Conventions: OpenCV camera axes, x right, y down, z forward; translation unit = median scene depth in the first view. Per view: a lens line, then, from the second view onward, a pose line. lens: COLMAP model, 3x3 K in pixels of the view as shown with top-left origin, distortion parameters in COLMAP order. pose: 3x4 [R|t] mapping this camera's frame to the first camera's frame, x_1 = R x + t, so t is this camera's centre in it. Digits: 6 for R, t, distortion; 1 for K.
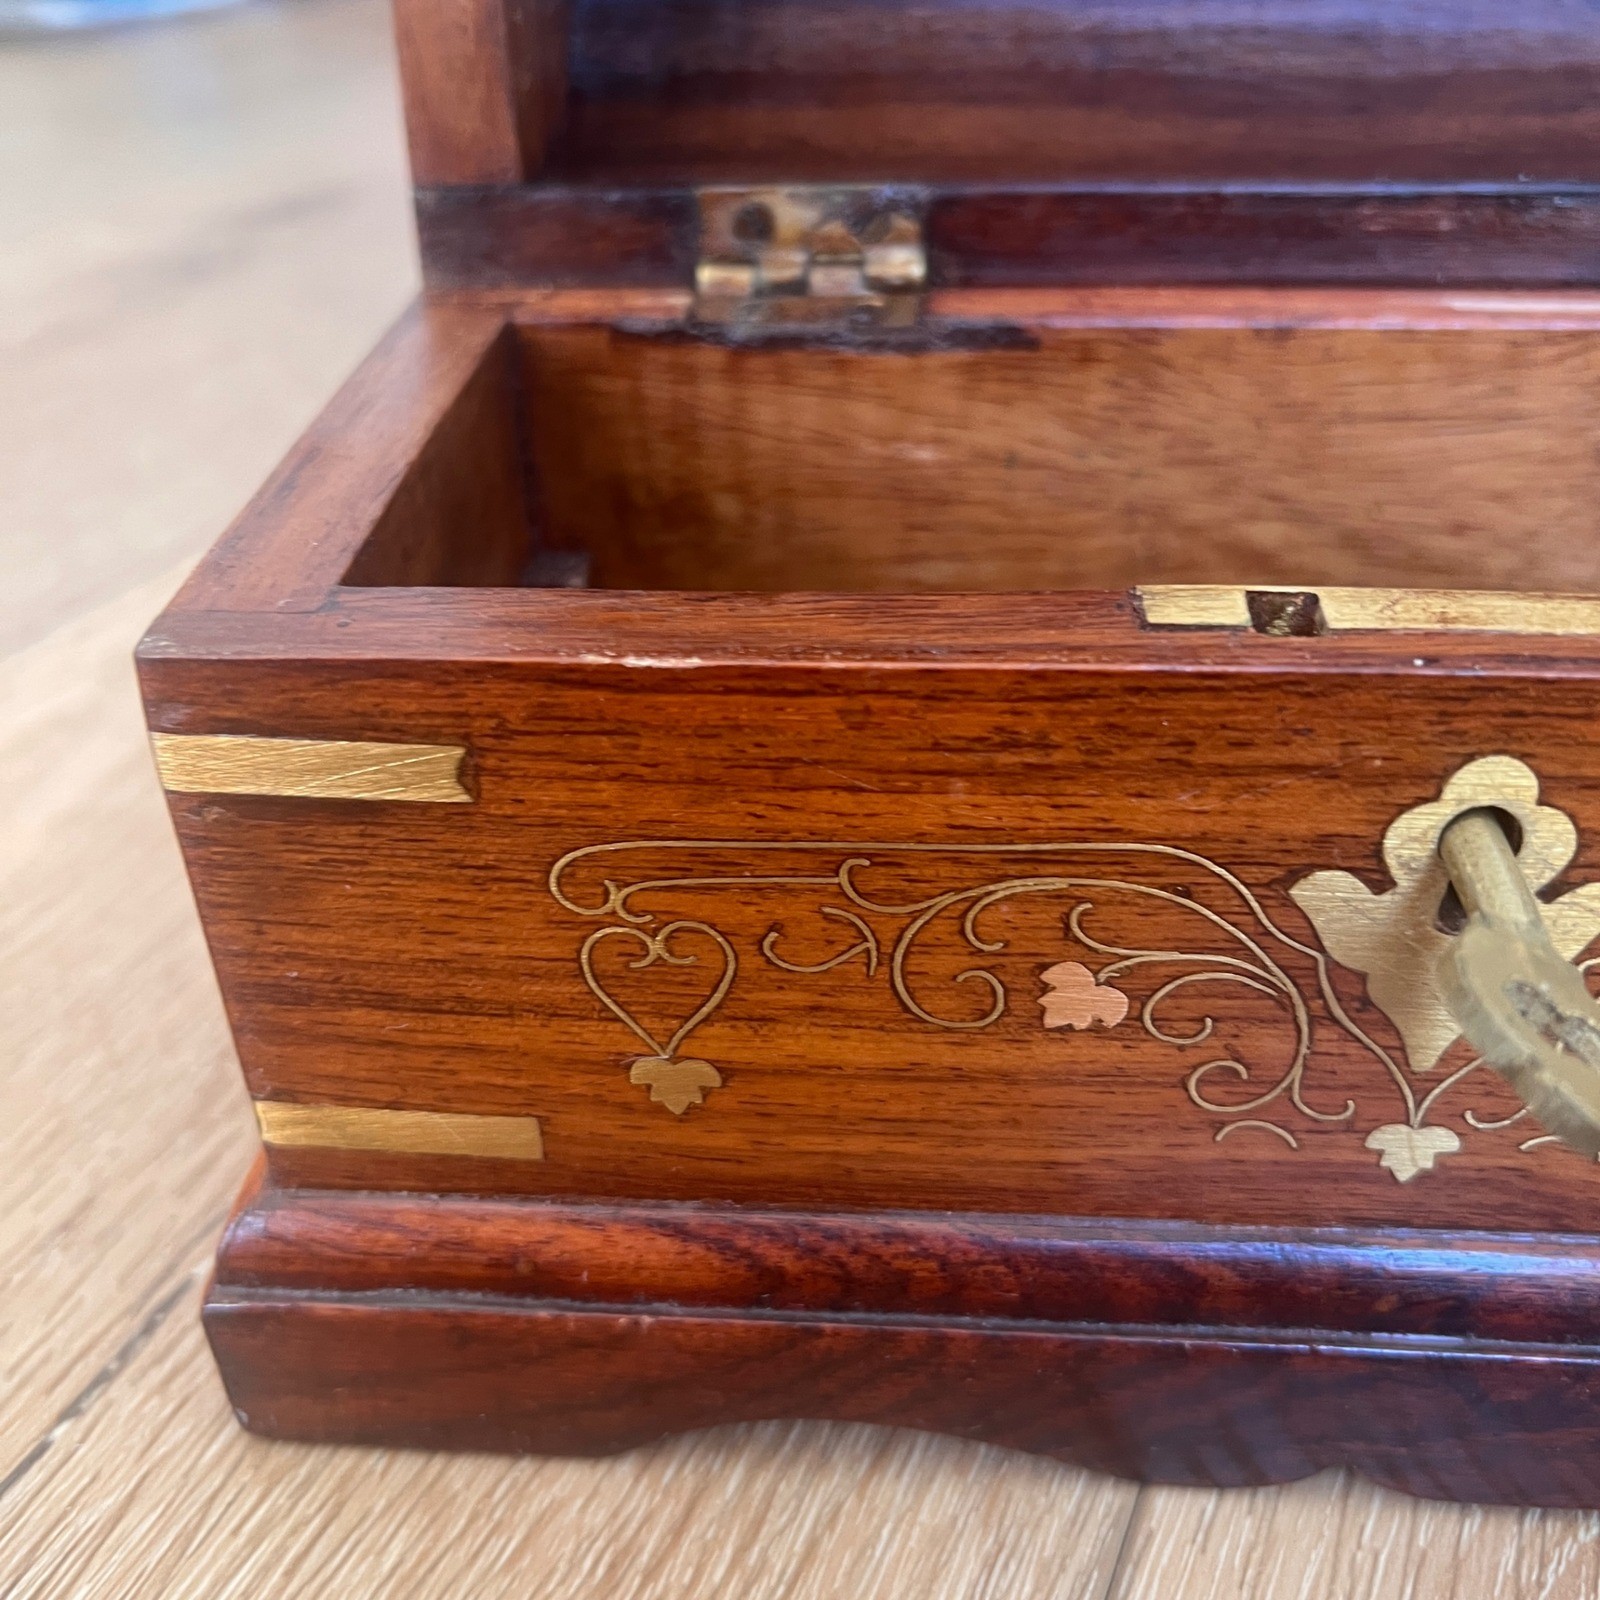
lens RADIAL K [[1651.2, 0, 786.9], [0, 1651.2, 795.3], [0, 0, 1]] dist [-0.004581, 0.000000]
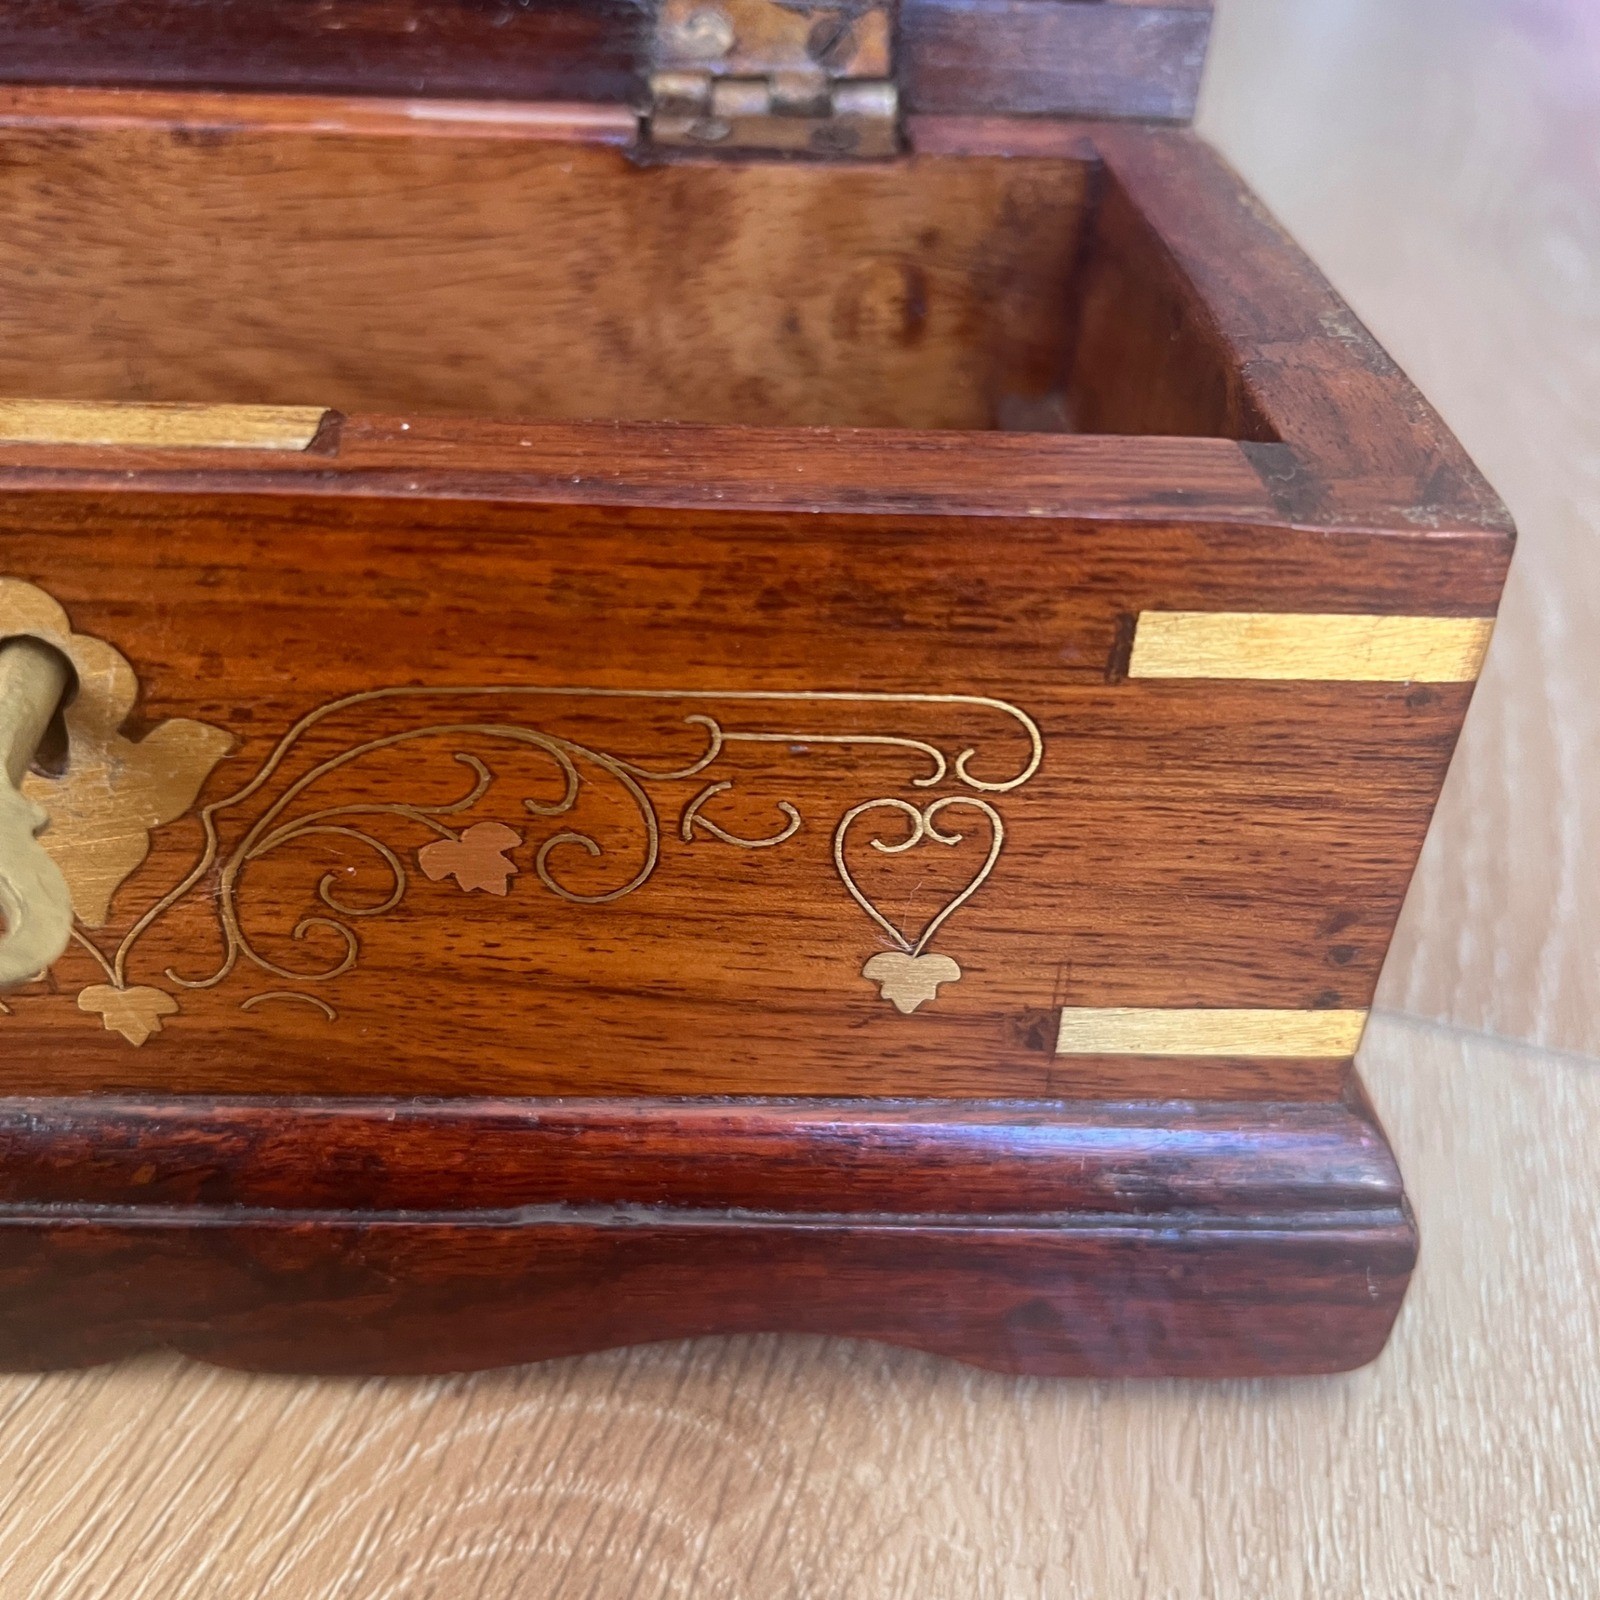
lens RADIAL K [[1710.8, 0, 792.0], [0, 1710.8, 807.3], [0, 0, 1]] dist [-0.016025, 0.000000]
pose [[0.989970, -0.013103, 0.140670, 0.582436], [0.003090, 0.997460, 0.071165, 0.029415], [-0.141245, -0.070017, 0.987496, -0.000809]]
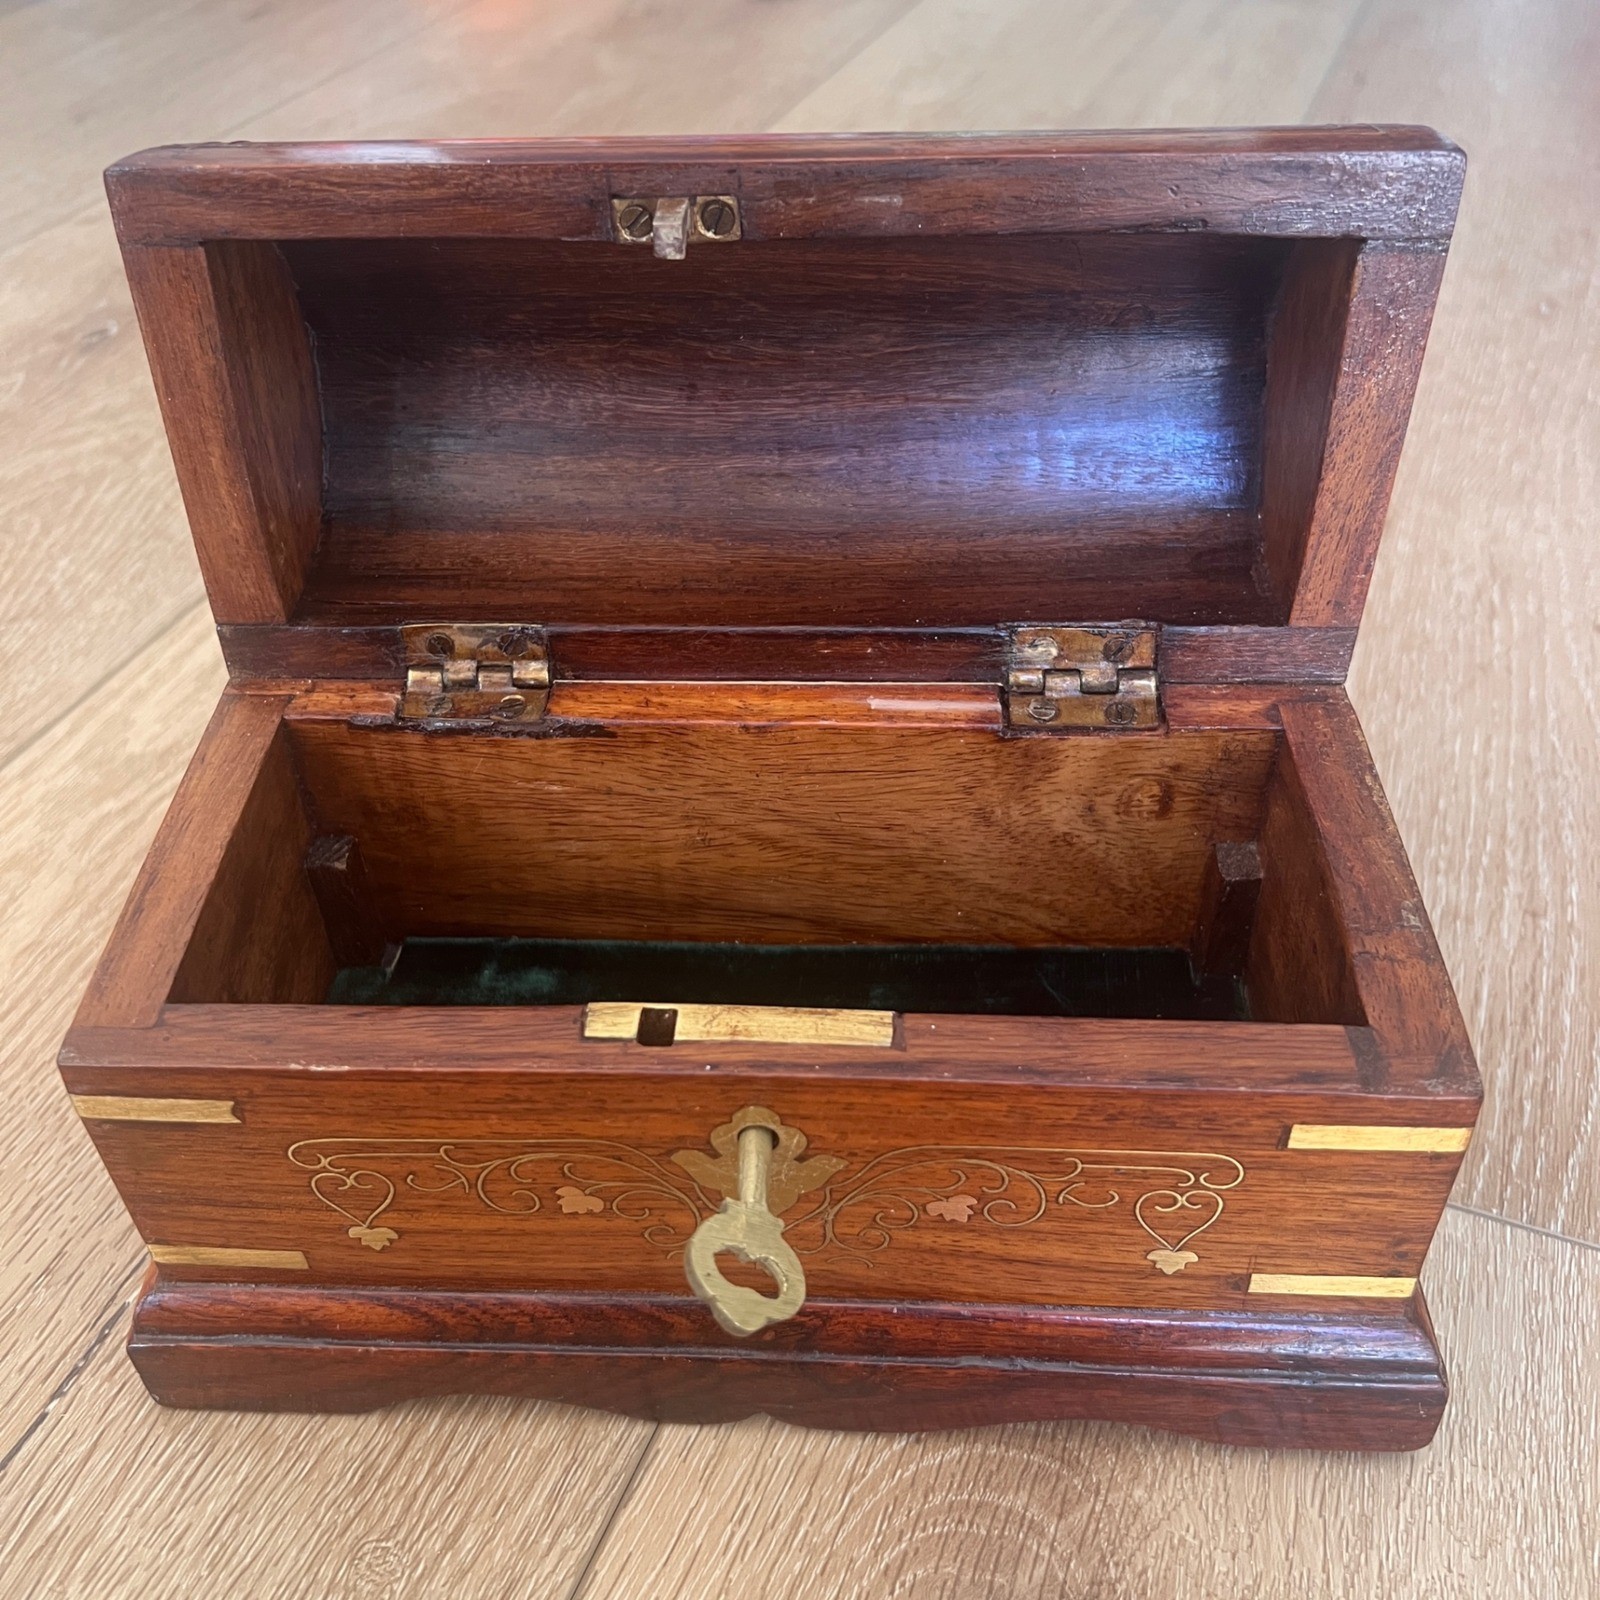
lens RADIAL K [[1651.2, 0, 782.7], [0, 1651.2, 812.2], [0, 0, 1]] dist [-0.004581, 0.000000]
pose [[0.999564, -0.021677, 0.020070, 0.346319], [0.018454, 0.988697, 0.148789, -0.535314], [-0.023068, -0.148353, 0.988665, -0.724962]]
